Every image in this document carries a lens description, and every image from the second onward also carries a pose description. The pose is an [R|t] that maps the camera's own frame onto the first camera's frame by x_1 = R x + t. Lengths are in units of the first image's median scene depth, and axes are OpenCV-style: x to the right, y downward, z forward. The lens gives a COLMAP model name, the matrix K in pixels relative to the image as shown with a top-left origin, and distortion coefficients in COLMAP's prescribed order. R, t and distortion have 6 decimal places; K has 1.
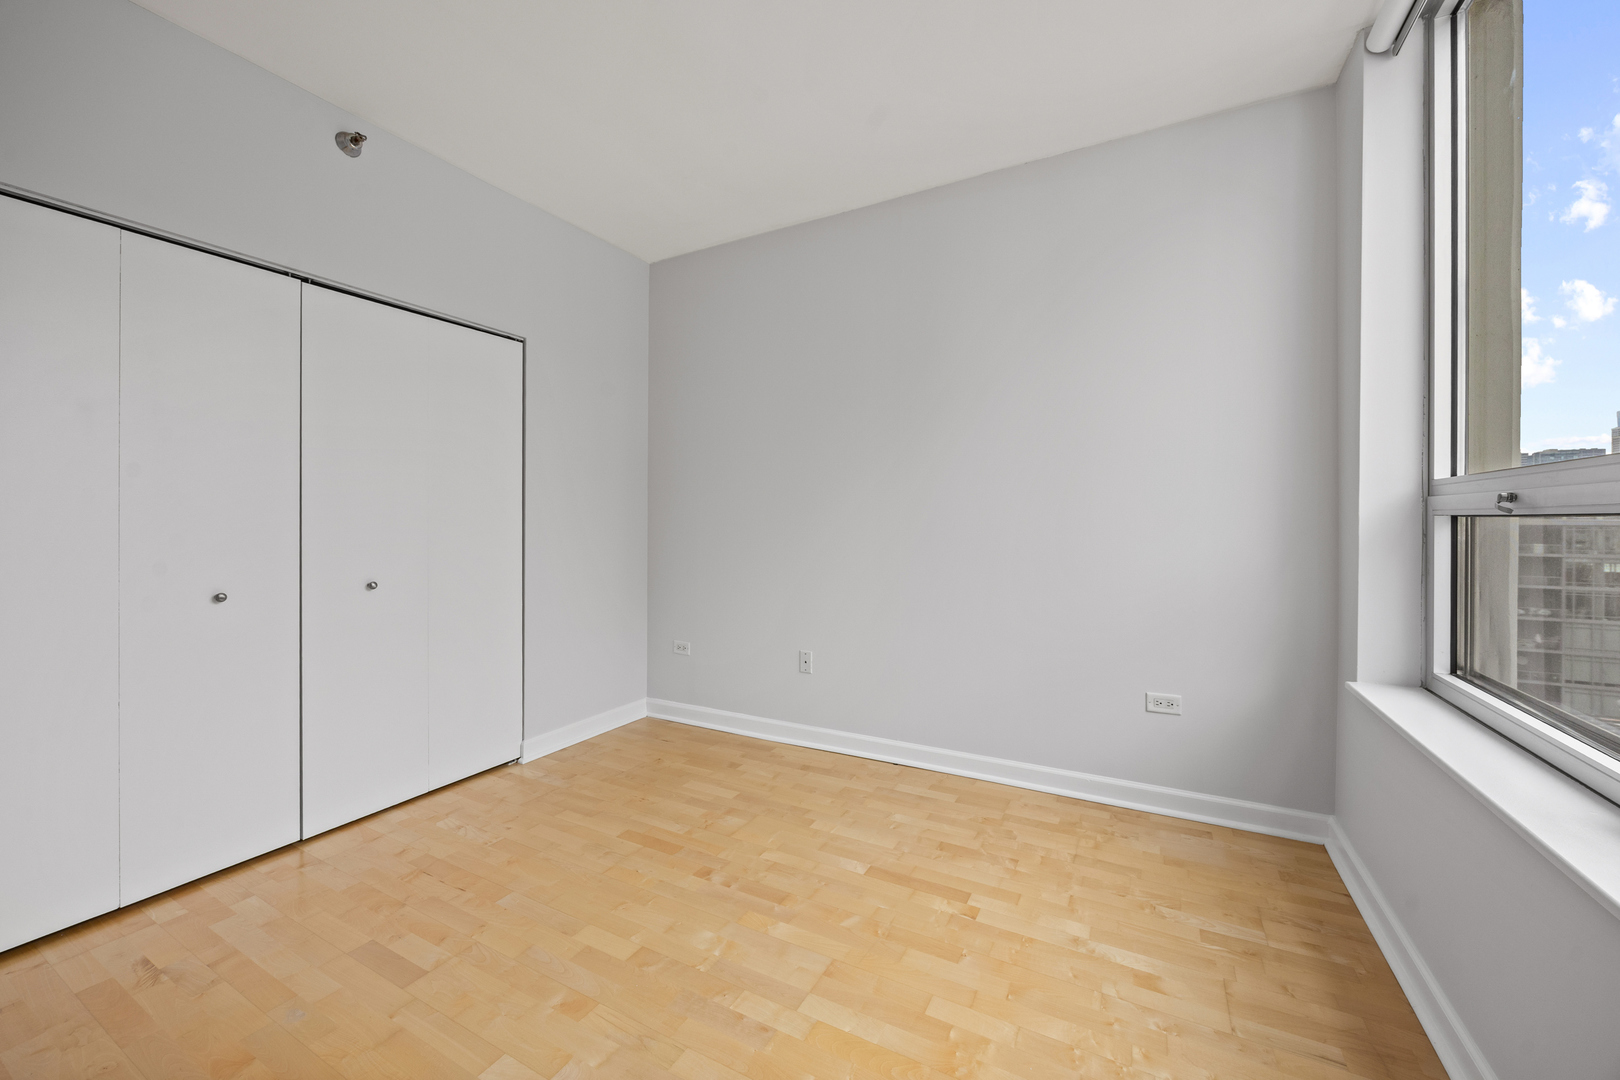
lens RADIAL K [[627.6, 0, 803.0], [0, 627.6, 520.0], [0, 0, 1]] dist [-0.001220, -0.000068]
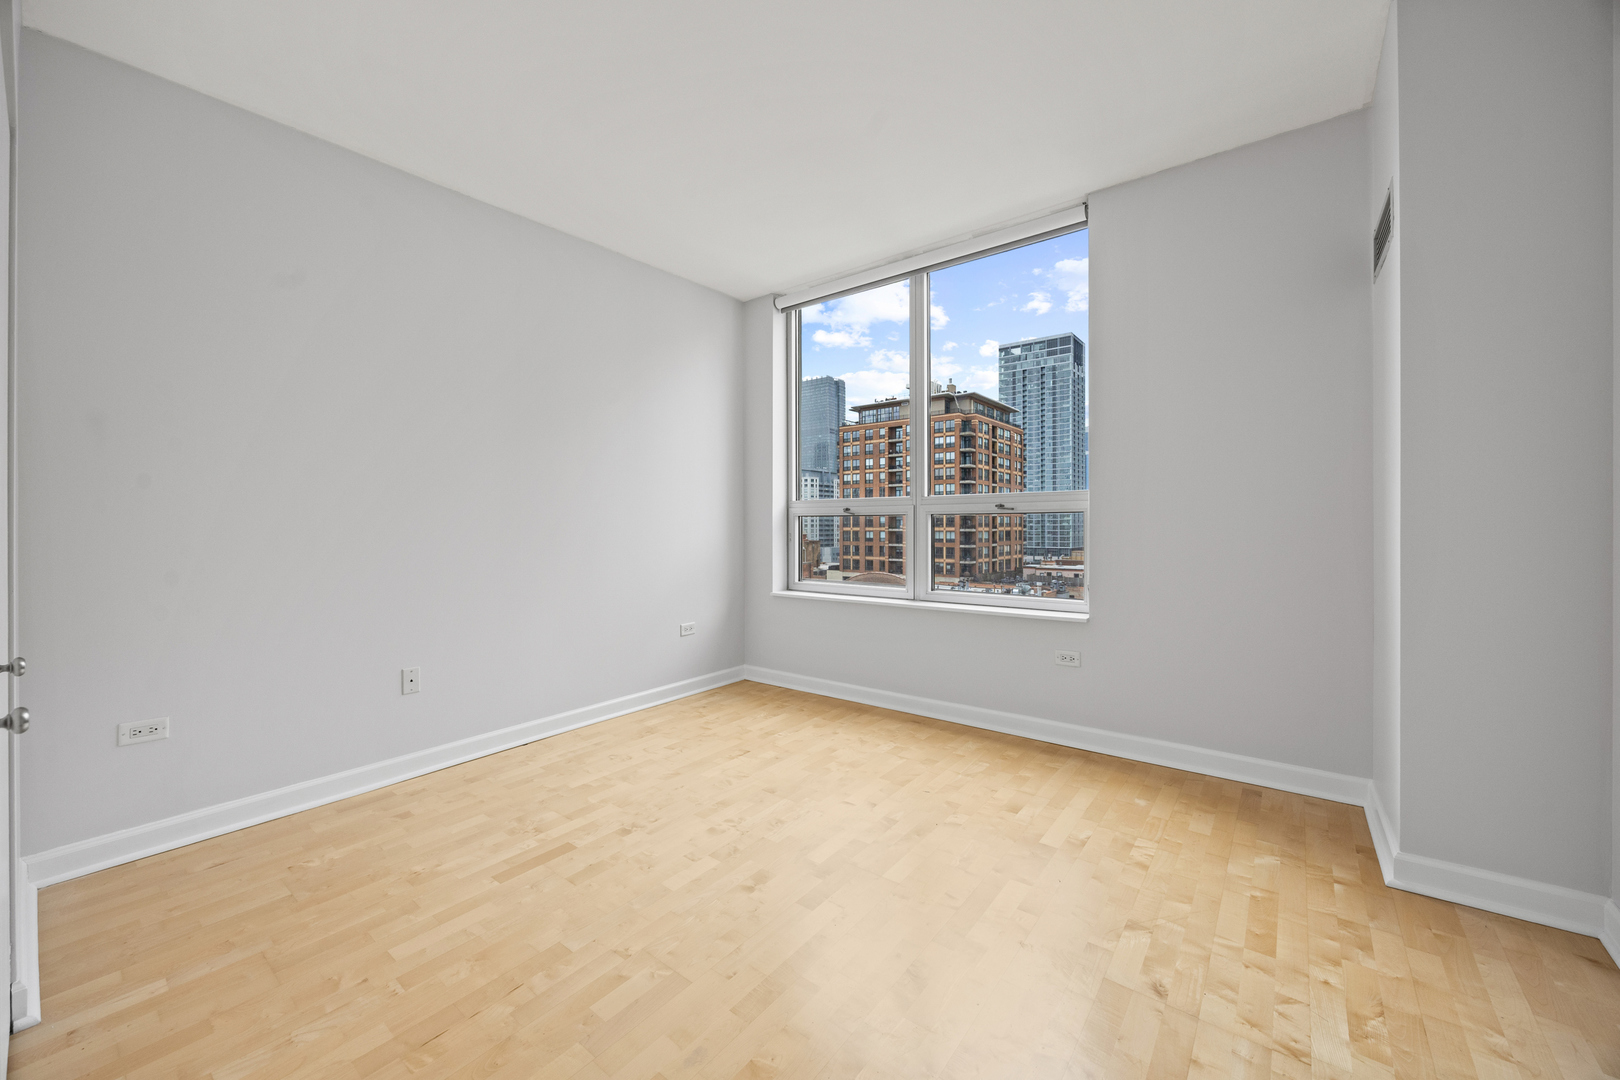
lens RADIAL K [[618.5, 0, 812.0], [0, 618.5, 533.2], [0, 0, 1]] dist [-0.001164, 0.000180]
pose [[0.150311, -0.010367, 0.988584, -0.850228], [0.003103, 0.999945, 0.010014, 0.017806], [-0.988634, 0.001563, 0.150335, 0.364994]]
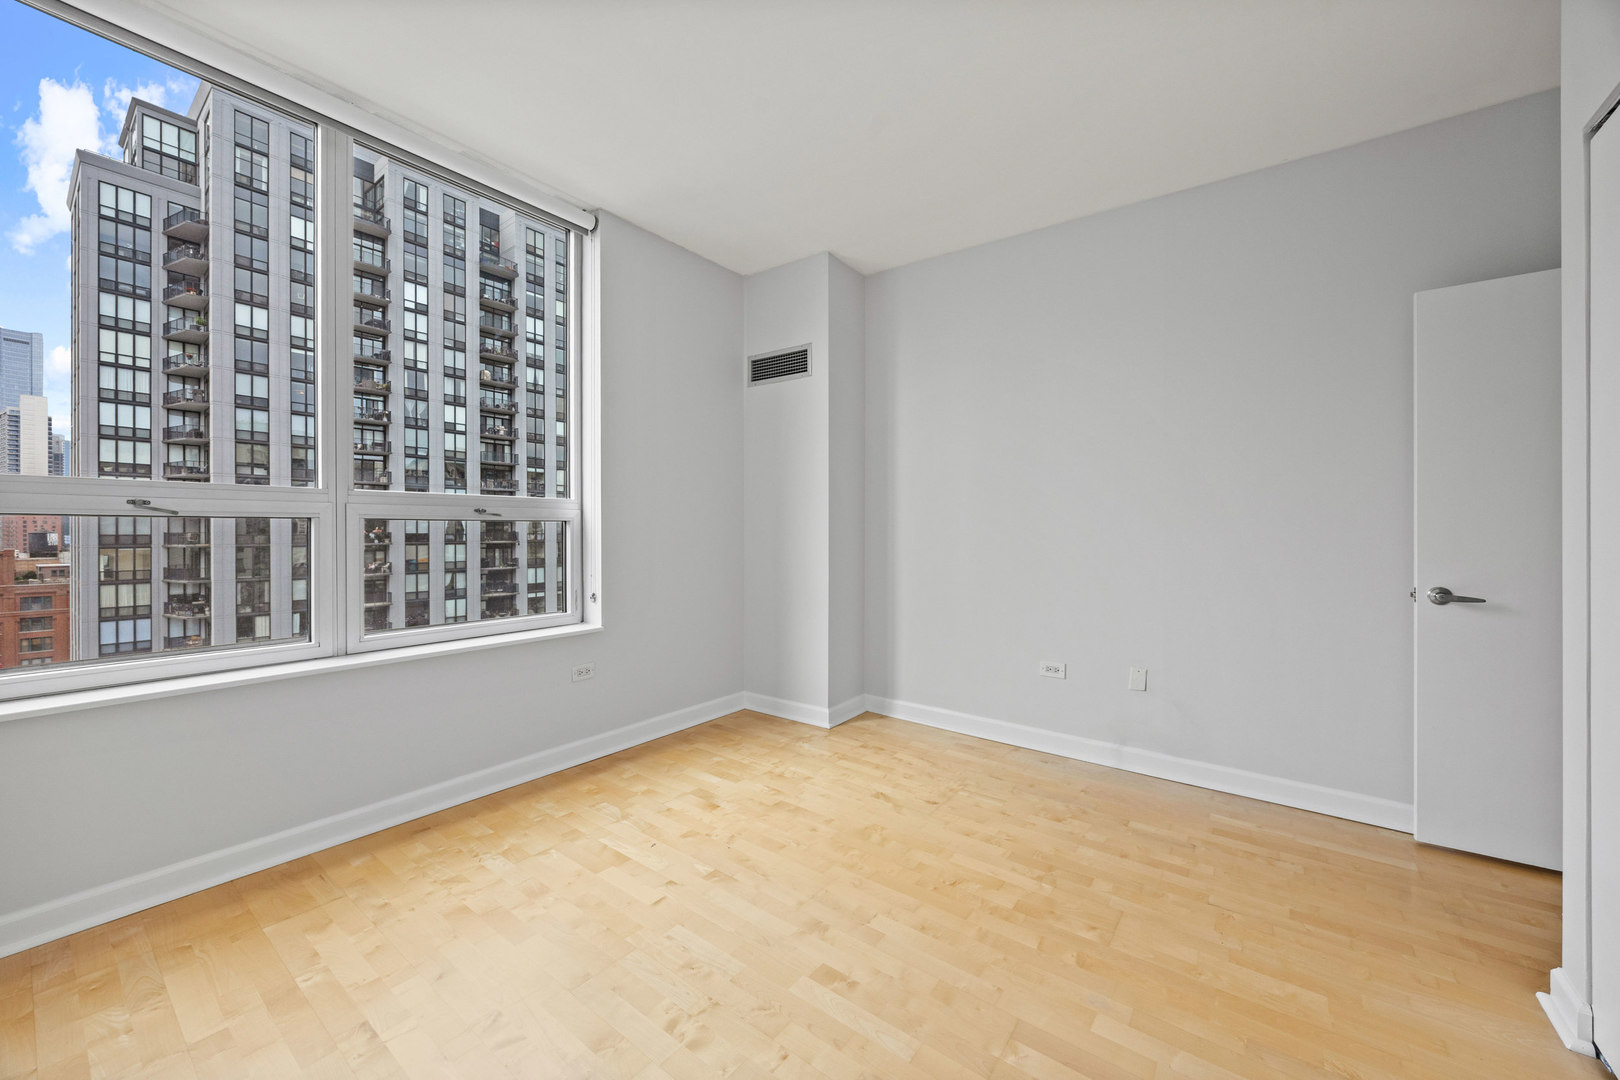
lens RADIAL K [[618.5, 0, 812.0], [0, 618.5, 533.2], [0, 0, 1]] dist [-0.001164, 0.000180]
pose [[-0.991416, 0.000148, 0.130745, -0.241779], [0.000750, 0.999989, 0.004558, 0.008883], [-0.130743, 0.004617, -0.991405, 1.072012]]
